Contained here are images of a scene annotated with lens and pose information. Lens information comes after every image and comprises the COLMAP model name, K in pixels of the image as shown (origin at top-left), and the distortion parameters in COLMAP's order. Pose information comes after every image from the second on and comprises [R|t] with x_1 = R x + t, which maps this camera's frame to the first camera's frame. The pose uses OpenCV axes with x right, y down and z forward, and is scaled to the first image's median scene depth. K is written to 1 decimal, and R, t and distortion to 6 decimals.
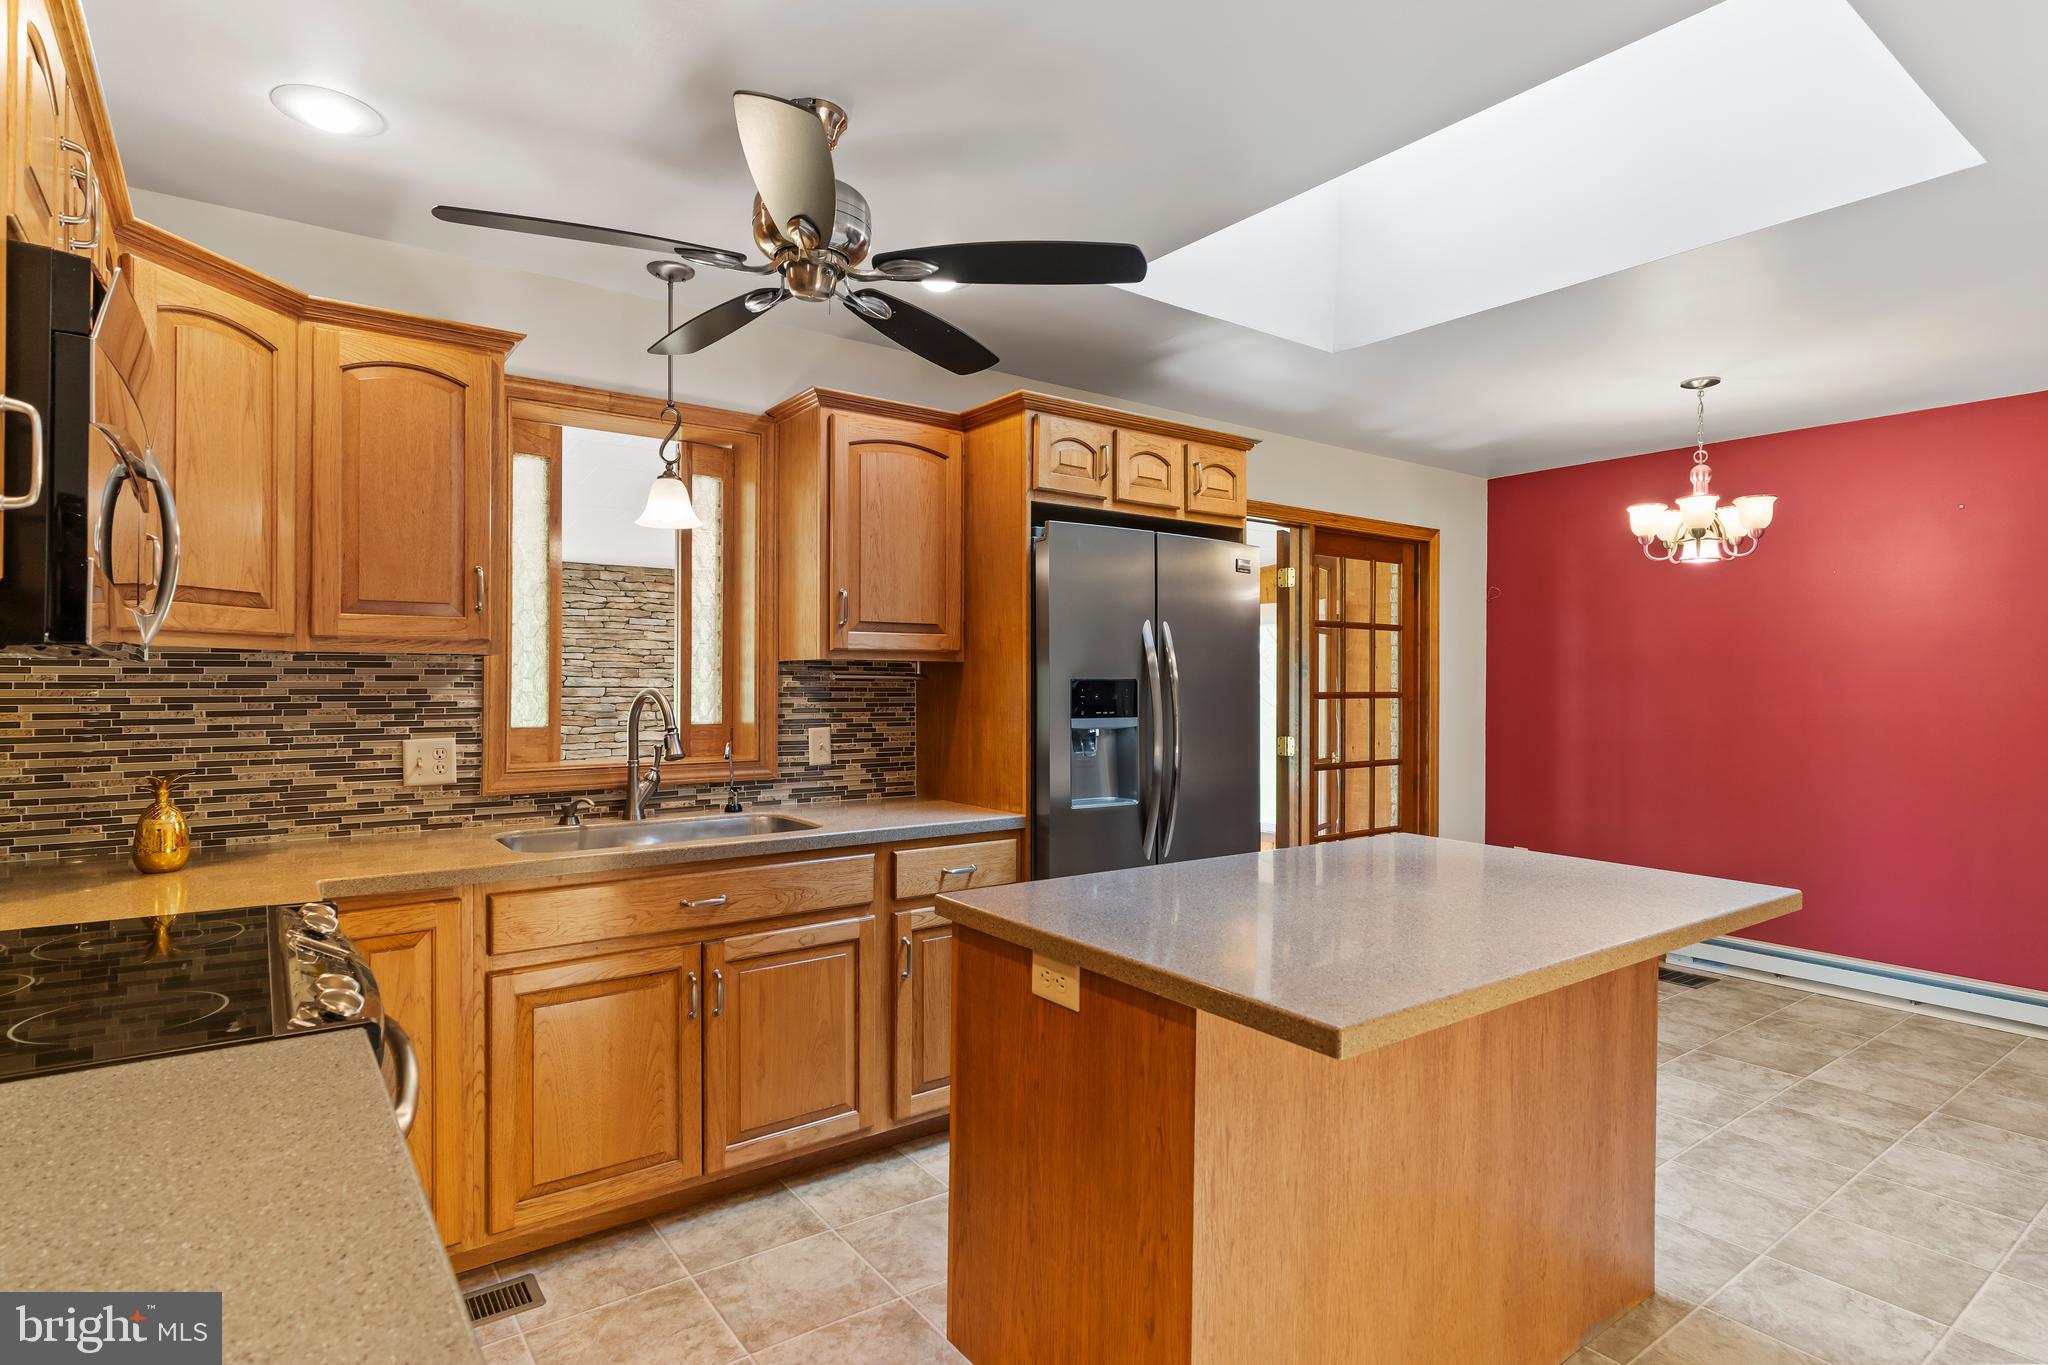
lens RADIAL K [[1066.7, 0, 1021.8], [0, 1066.7, 676.5], [0, 0, 1]] dist [-0.008371, 0.003655]
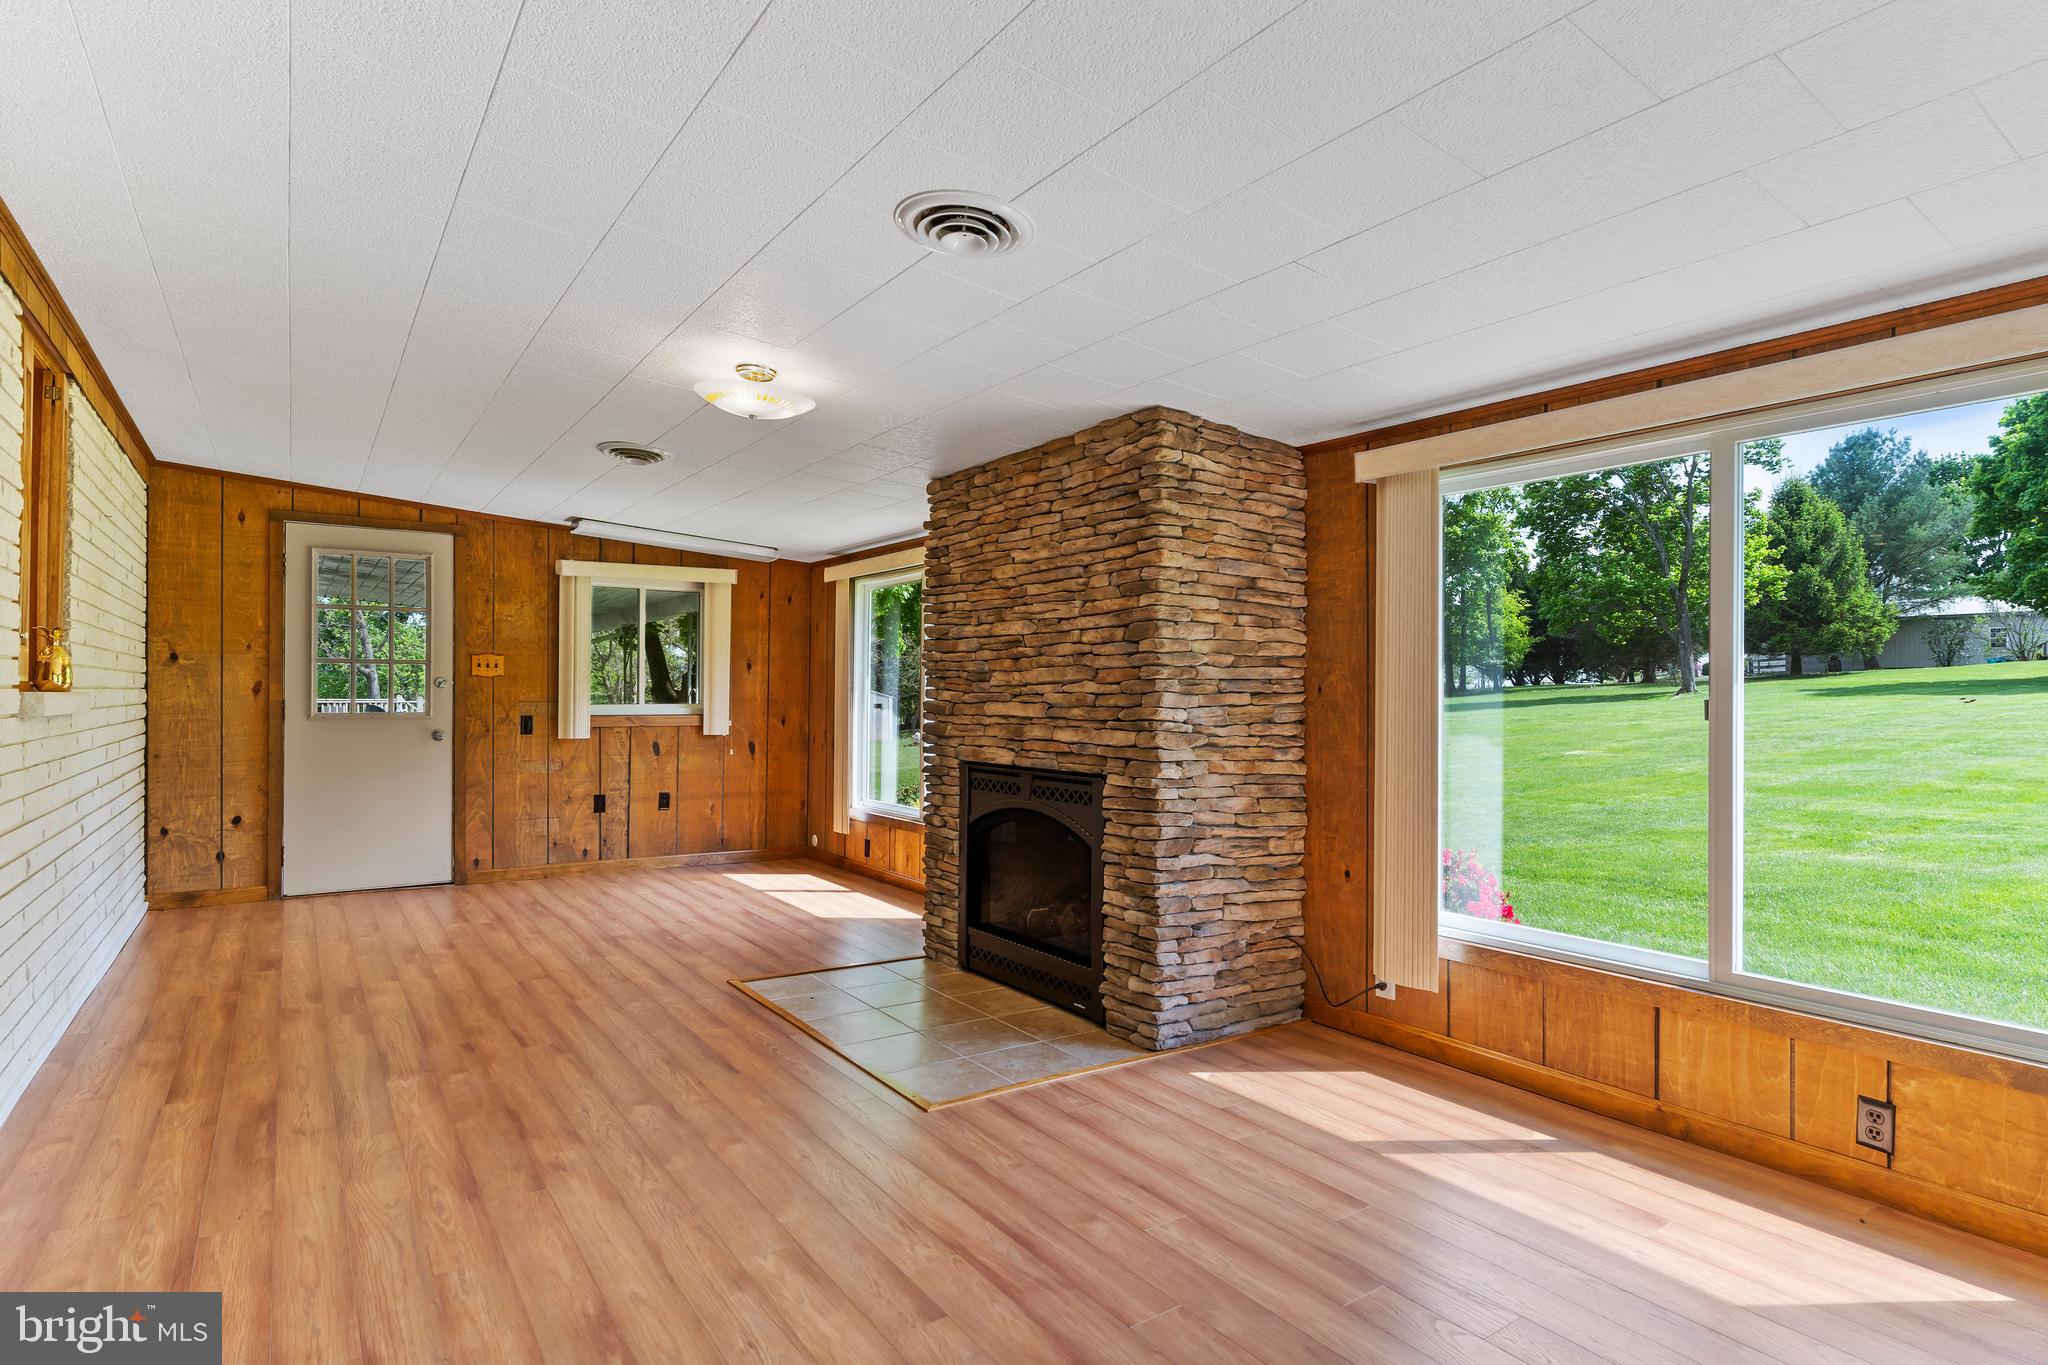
lens RADIAL K [[1066.7, 0, 1019.7], [0, 1066.7, 685.8], [0, 0, 1]] dist [-0.008371, 0.003655]
pose [[-0.042543, -0.013822, -0.998999, 0.669543], [0.001565, 0.999902, -0.013901, 0.110630], [0.999093, -0.002155, -0.042518, 2.255964]]
